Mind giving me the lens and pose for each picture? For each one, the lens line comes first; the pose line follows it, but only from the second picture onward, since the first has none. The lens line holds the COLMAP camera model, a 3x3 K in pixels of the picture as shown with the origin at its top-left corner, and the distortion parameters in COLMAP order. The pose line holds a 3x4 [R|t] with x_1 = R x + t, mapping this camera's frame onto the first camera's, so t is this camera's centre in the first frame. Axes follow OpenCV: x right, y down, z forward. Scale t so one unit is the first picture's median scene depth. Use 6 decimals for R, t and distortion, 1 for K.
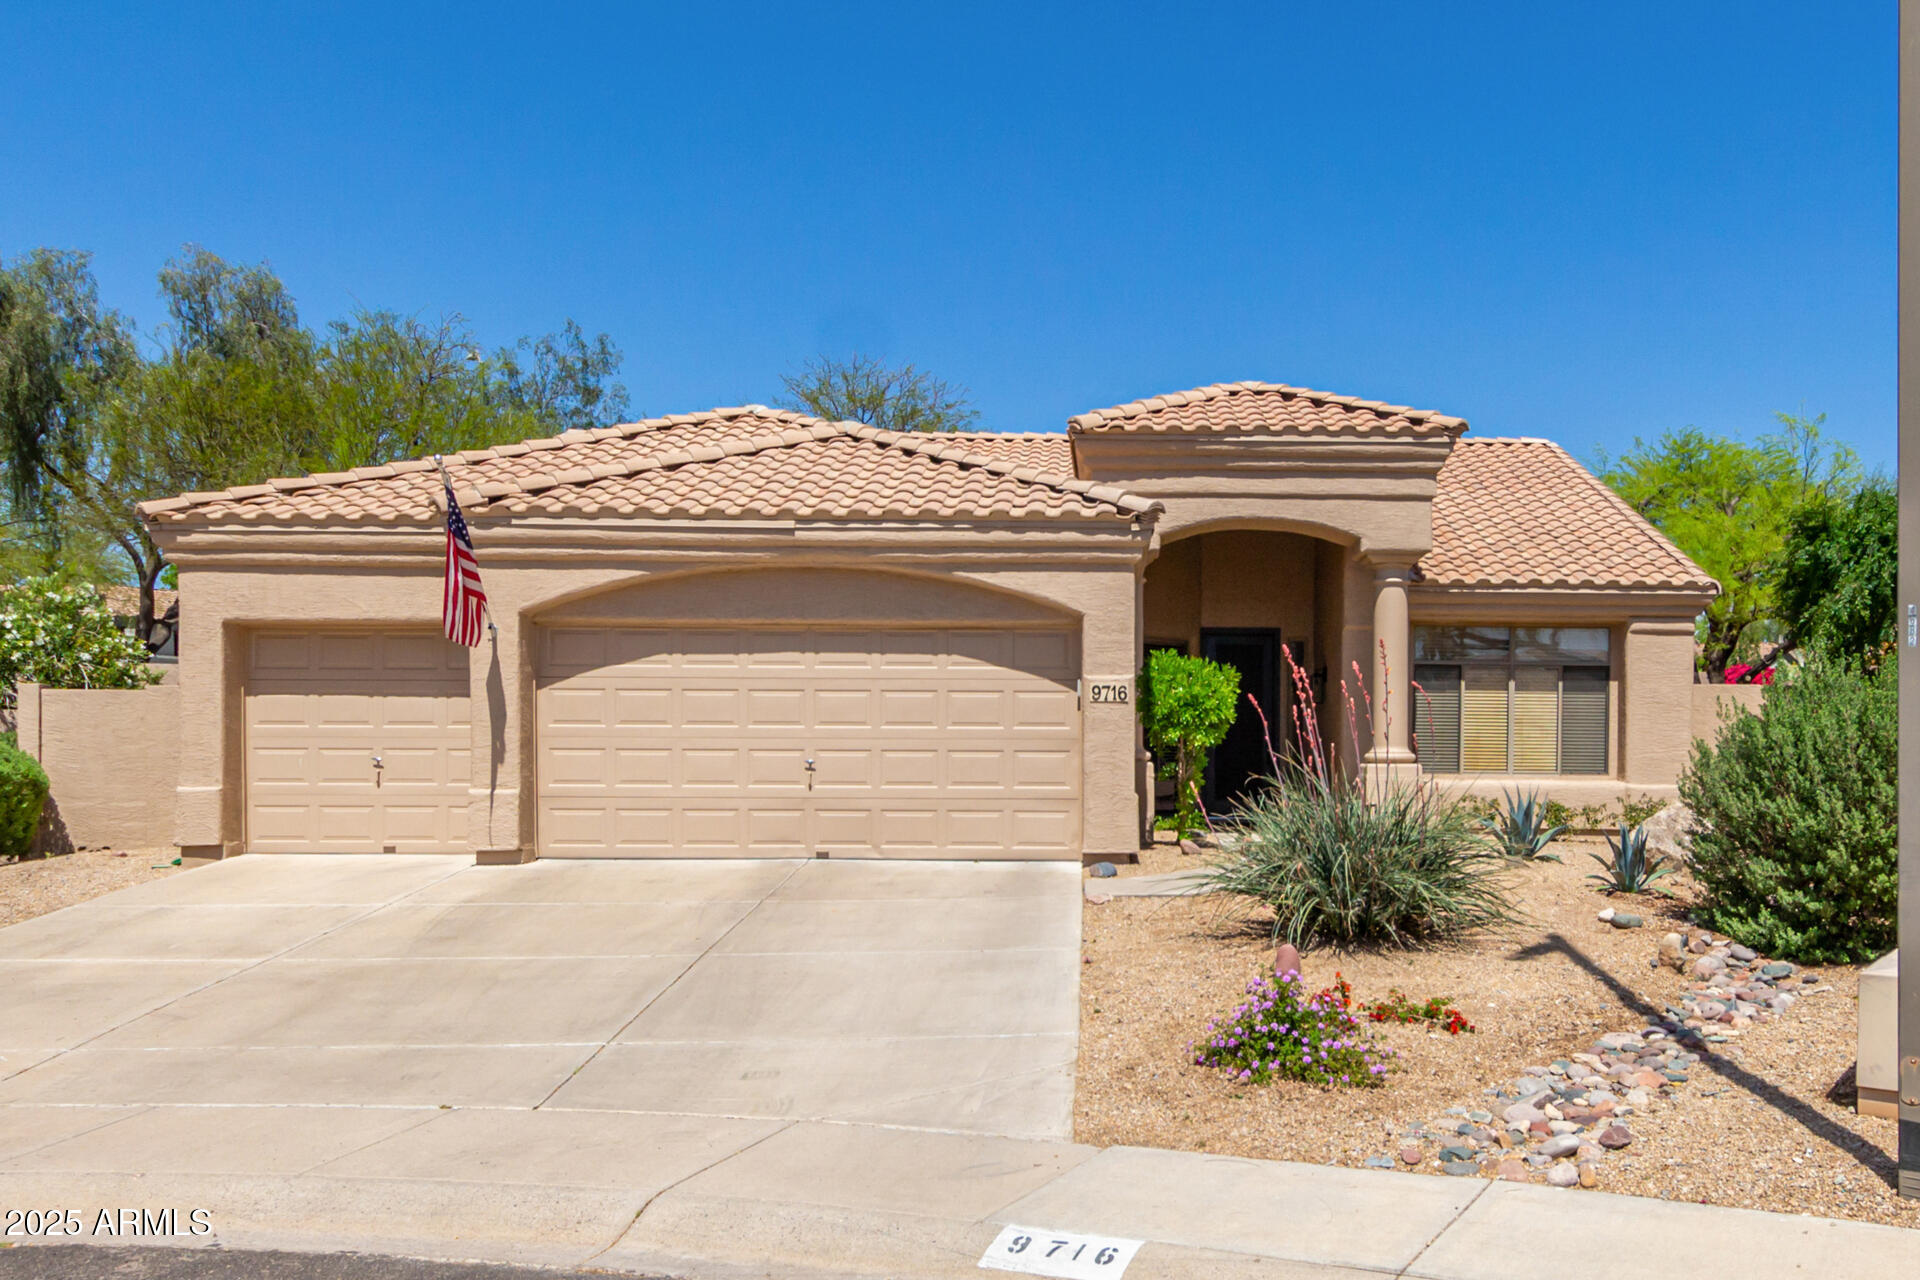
lens RADIAL K [[867.5, 0, 959.8], [0, 867.5, 622.3], [0, 0, 1]] dist [0.000507, 0.000262]
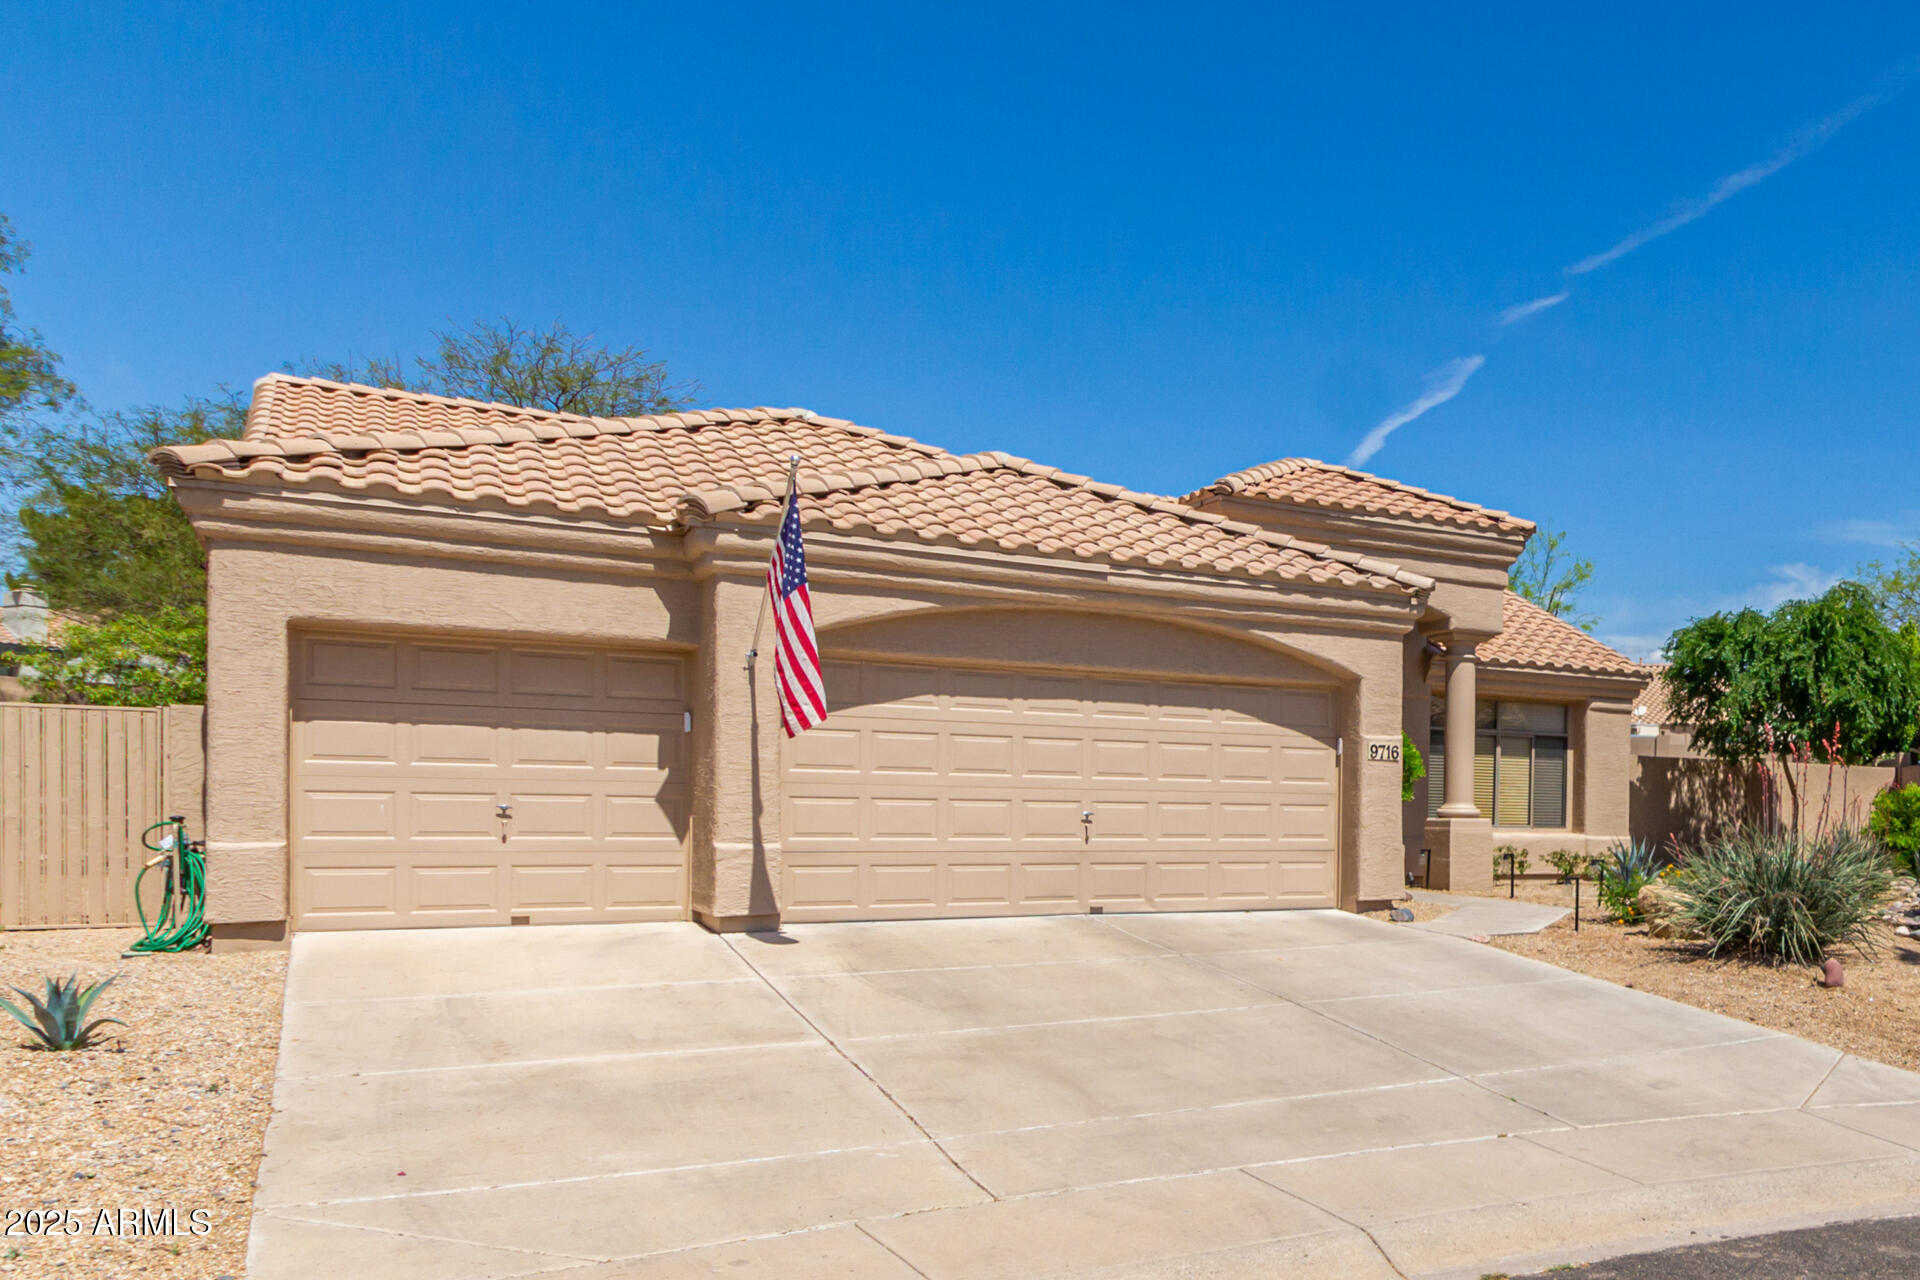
lens RADIAL K [[956.4, 0, 959.5], [0, 956.4, 657.8], [0, 0, 1]] dist [0.002926, 0.000585]
pose [[0.943370, 0.059184, 0.326420, -0.641370], [-0.058586, 0.998214, -0.011672, 0.008048], [-0.326528, -0.008113, 0.945153, 0.040000]]
